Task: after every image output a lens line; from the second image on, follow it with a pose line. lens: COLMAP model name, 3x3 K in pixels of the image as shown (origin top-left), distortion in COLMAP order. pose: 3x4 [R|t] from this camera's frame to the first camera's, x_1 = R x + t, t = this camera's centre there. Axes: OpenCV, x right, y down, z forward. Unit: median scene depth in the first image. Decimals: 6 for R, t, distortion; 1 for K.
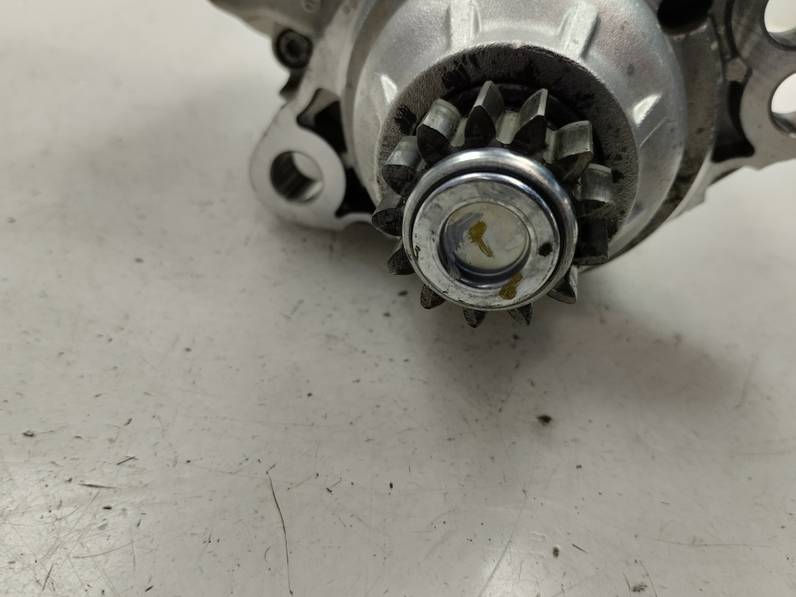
lens RADIAL K [[728.4, 0, 398.0], [0, 728.4, 298.5], [0, 0, 1]] dist [0.075500, -0.215340]
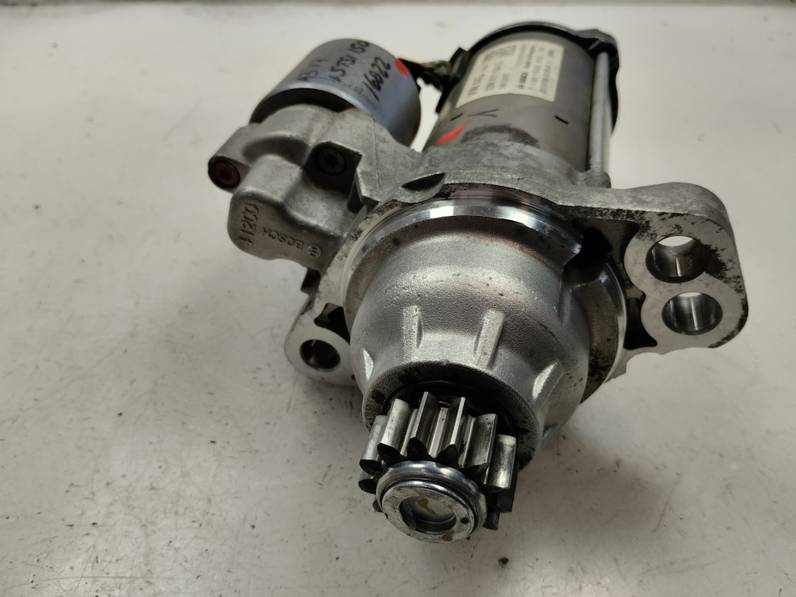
lens RADIAL K [[728.4, 0, 398.0], [0, 728.4, 298.5], [0, 0, 1]] dist [0.075500, -0.215340]
pose [[0.991463, -0.082081, -0.101306, 0.181612], [0.093657, 0.988898, 0.115364, -0.515408], [0.090712, -0.123868, 0.988144, -0.353880]]
